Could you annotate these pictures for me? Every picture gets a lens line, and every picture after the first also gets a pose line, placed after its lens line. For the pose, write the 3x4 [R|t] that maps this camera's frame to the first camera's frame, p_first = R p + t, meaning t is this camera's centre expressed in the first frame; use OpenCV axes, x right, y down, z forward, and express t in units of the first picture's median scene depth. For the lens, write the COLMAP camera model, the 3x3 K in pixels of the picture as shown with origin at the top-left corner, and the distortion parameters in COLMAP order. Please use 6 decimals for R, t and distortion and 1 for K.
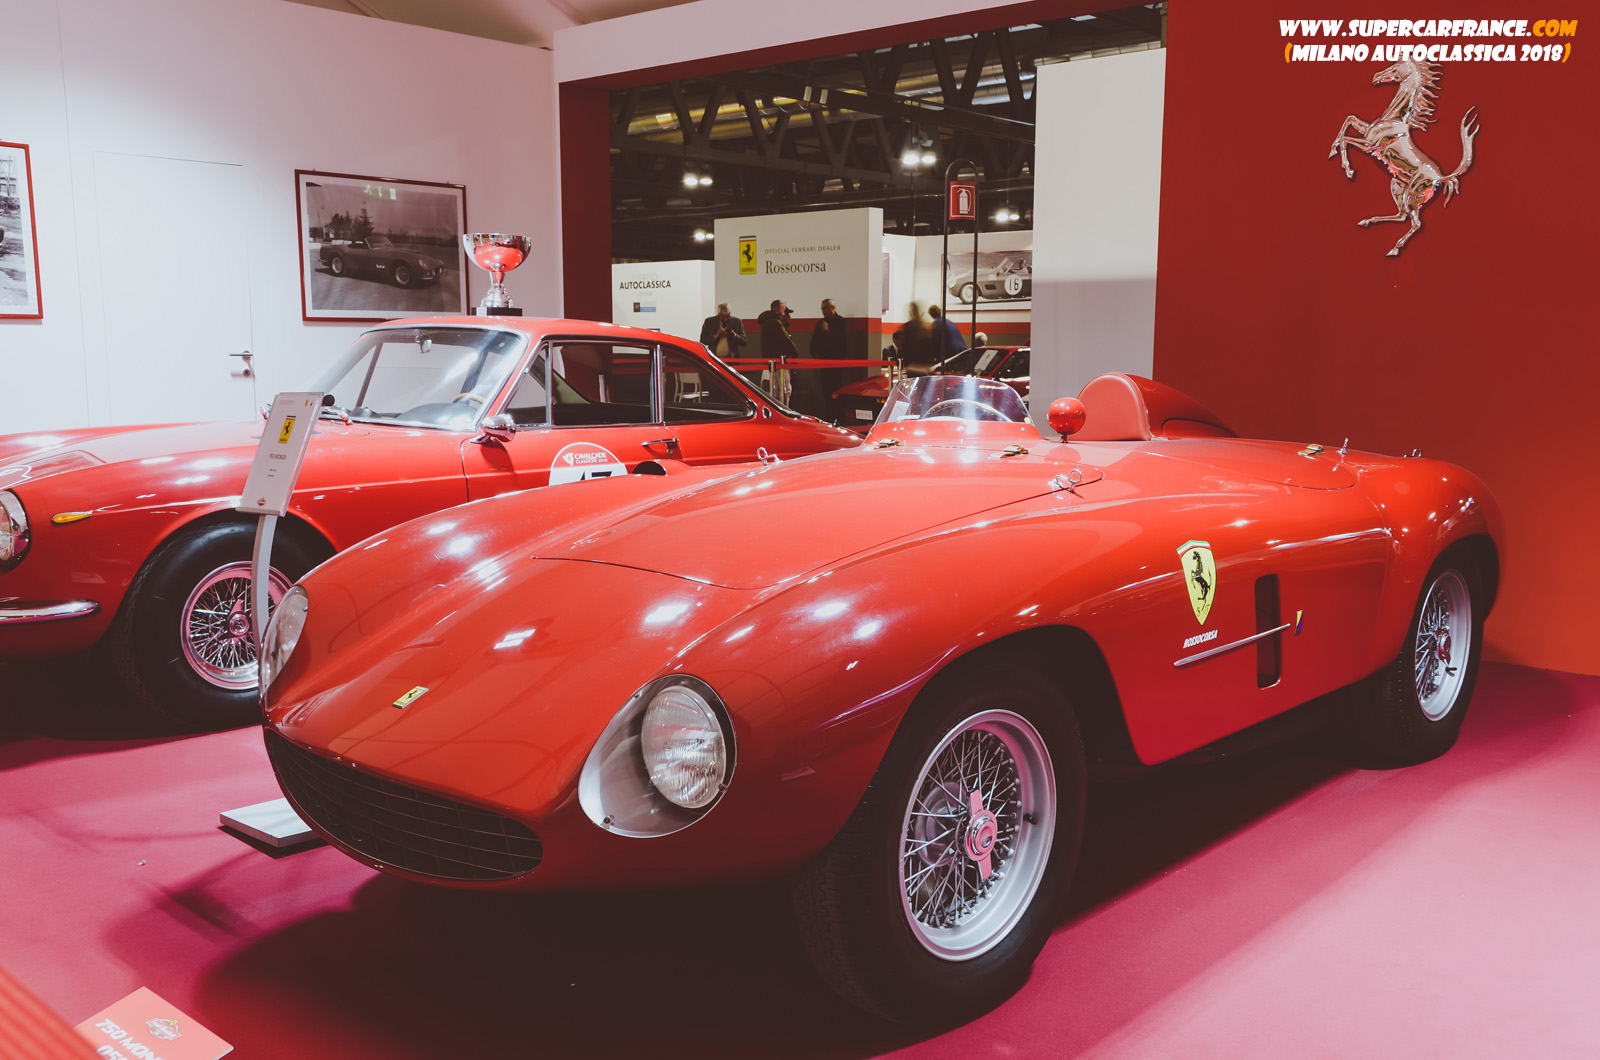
lens RADIAL K [[1424.0, 0, 796.5], [0, 1424.0, 516.7], [0, 0, 1]] dist [-0.006641, 0.013972]
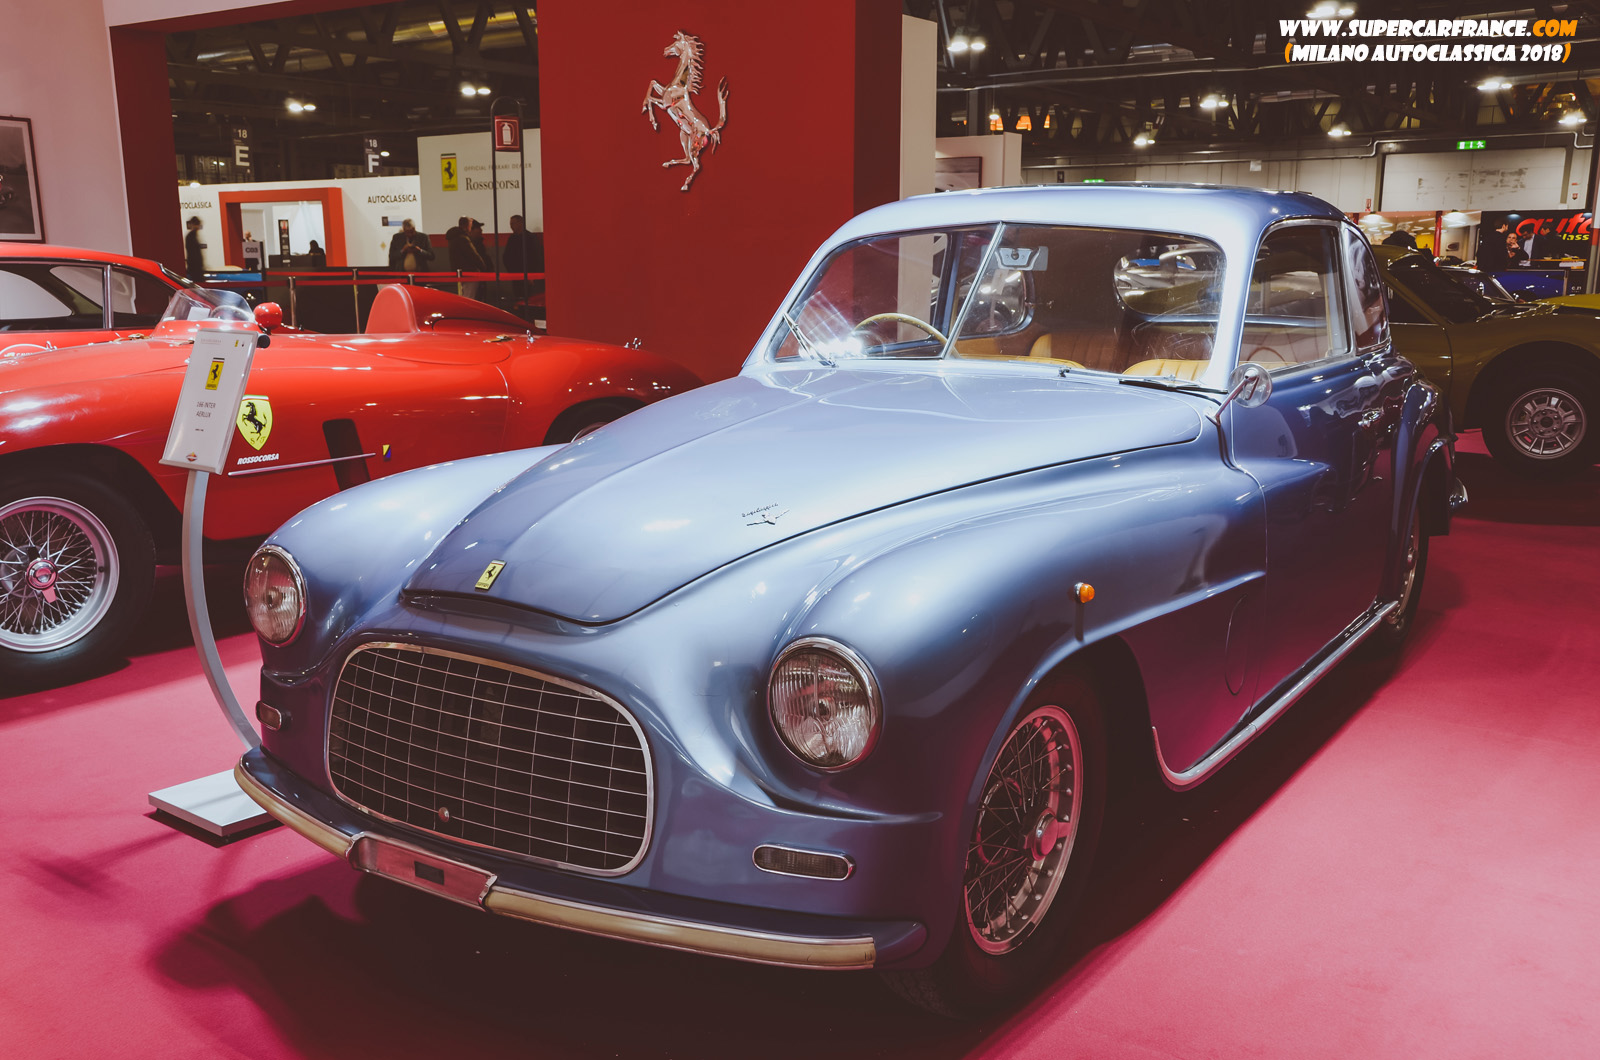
lens RADIAL K [[1424.0, 0, 812.7], [0, 1424.0, 533.1], [0, 0, 1]] dist [-0.006641, 0.013972]
pose [[0.992601, -0.028478, 0.118033, 0.262468], [0.019878, 0.997104, 0.073404, 0.024484], [-0.119781, -0.070514, 0.990293, -0.226491]]
